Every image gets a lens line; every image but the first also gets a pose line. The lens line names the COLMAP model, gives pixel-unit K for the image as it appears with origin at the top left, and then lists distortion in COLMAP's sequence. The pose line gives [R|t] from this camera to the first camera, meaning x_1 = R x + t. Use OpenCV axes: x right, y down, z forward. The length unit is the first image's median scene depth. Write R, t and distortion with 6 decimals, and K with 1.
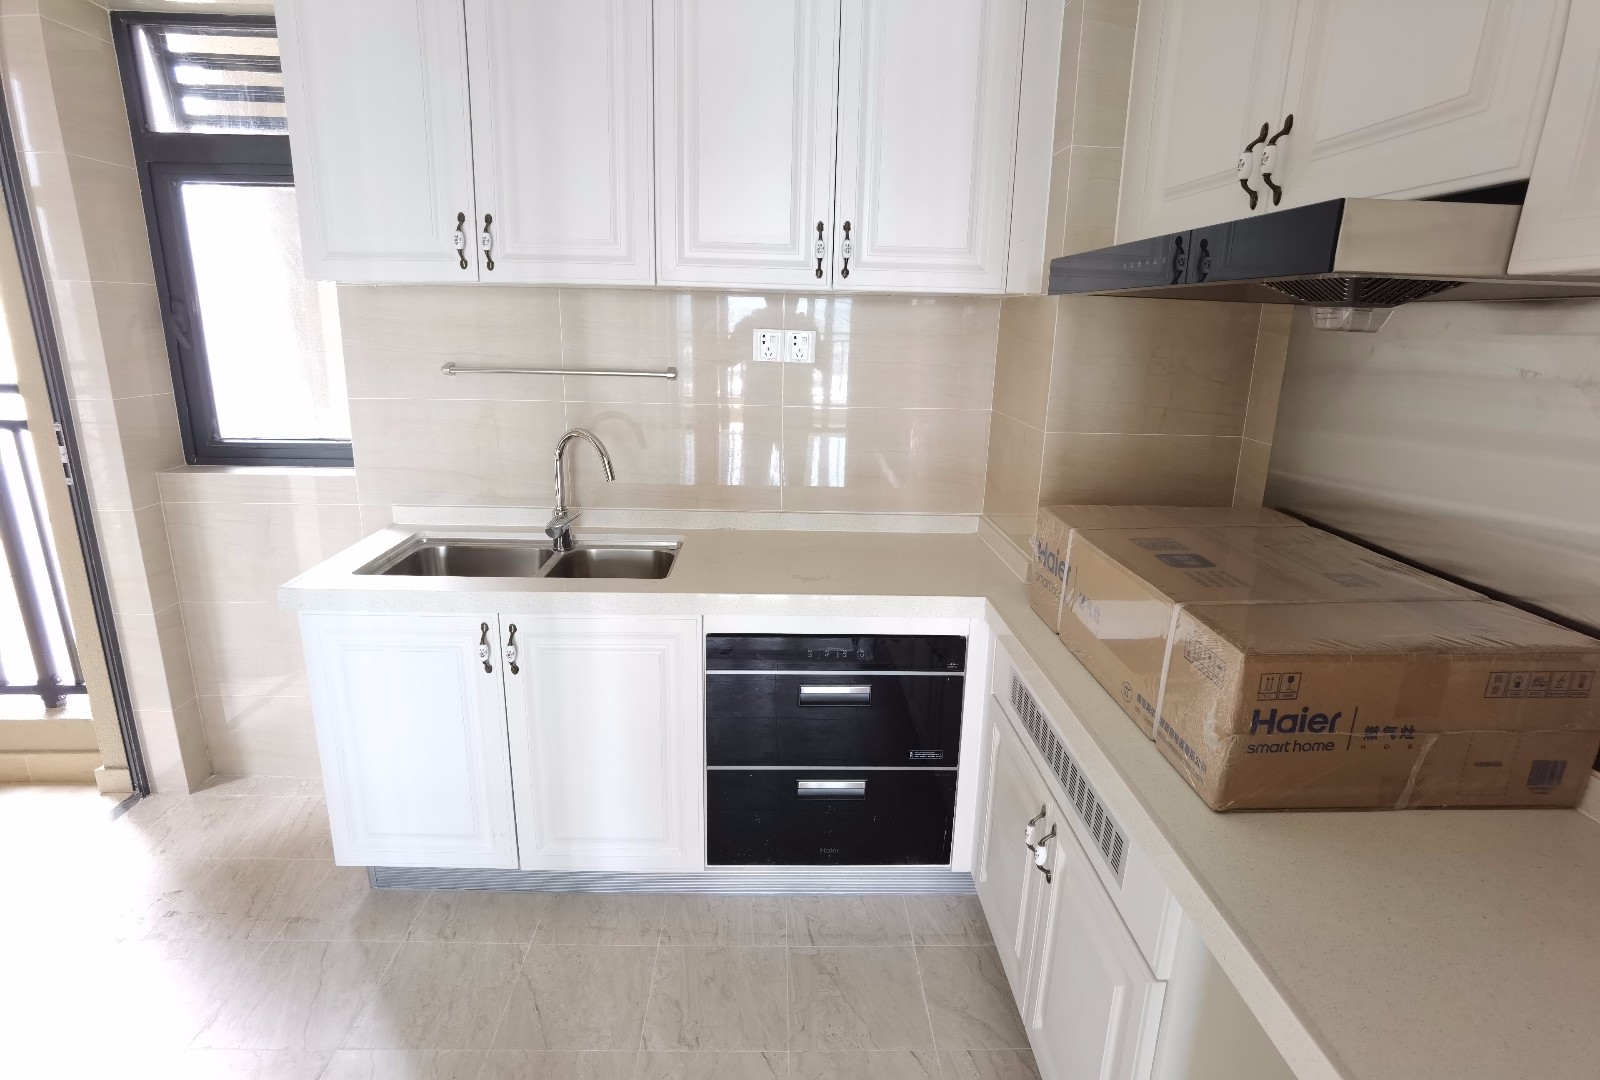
lens RADIAL K [[812.2, 0, 800.0], [0, 812.2, 540.0], [0, 0, 1]] dist [0.001109, 0.000161]
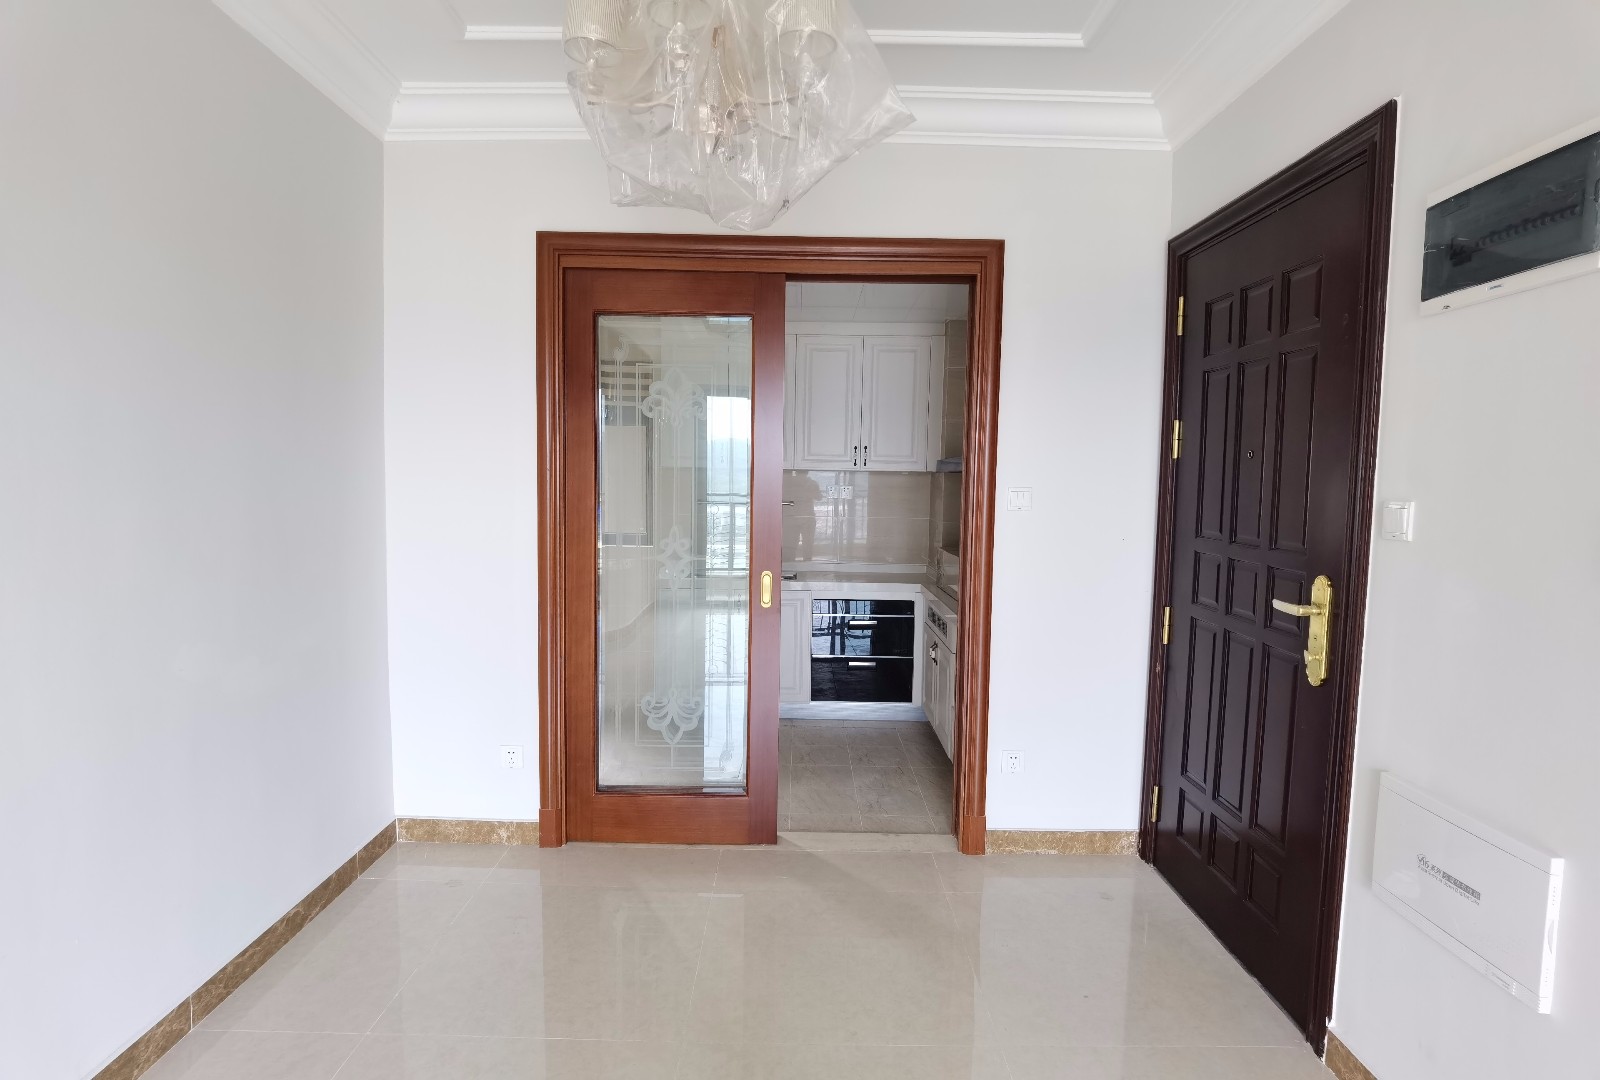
lens RADIAL K [[824.1, 0, 800.0], [0, 824.1, 540.0], [0, 0, 1]] dist [-0.070688, 0.029744]
pose [[0.999741, -0.003763, -0.022444, -0.093737], [-0.000432, 0.982915, -0.184061, 0.392624], [0.022753, 0.184023, 0.982658, -1.538333]]
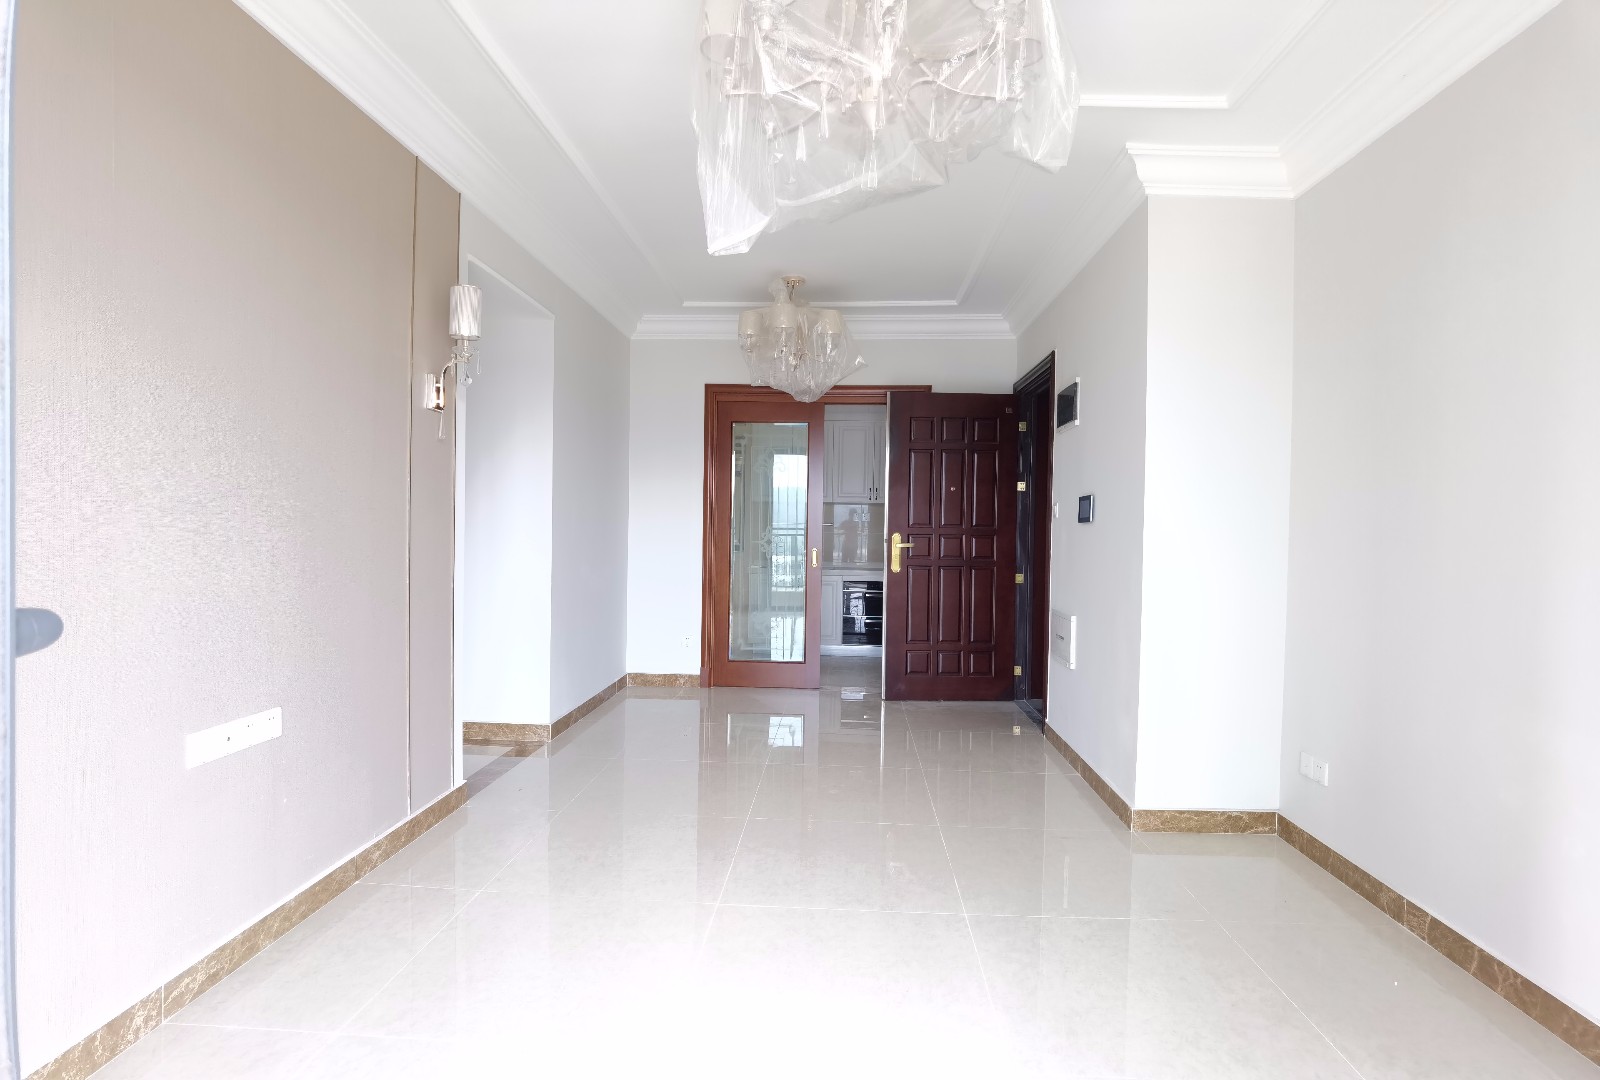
lens RADIAL K [[851.2, 0, 800.0], [0, 851.2, 540.0], [0, 0, 1]] dist [-0.003097, -0.000079]
pose [[0.996090, -0.005365, -0.088178, 0.048069], [-0.016383, 0.969621, -0.244065, 0.973538], [0.086808, 0.244555, 0.965742, -3.284588]]
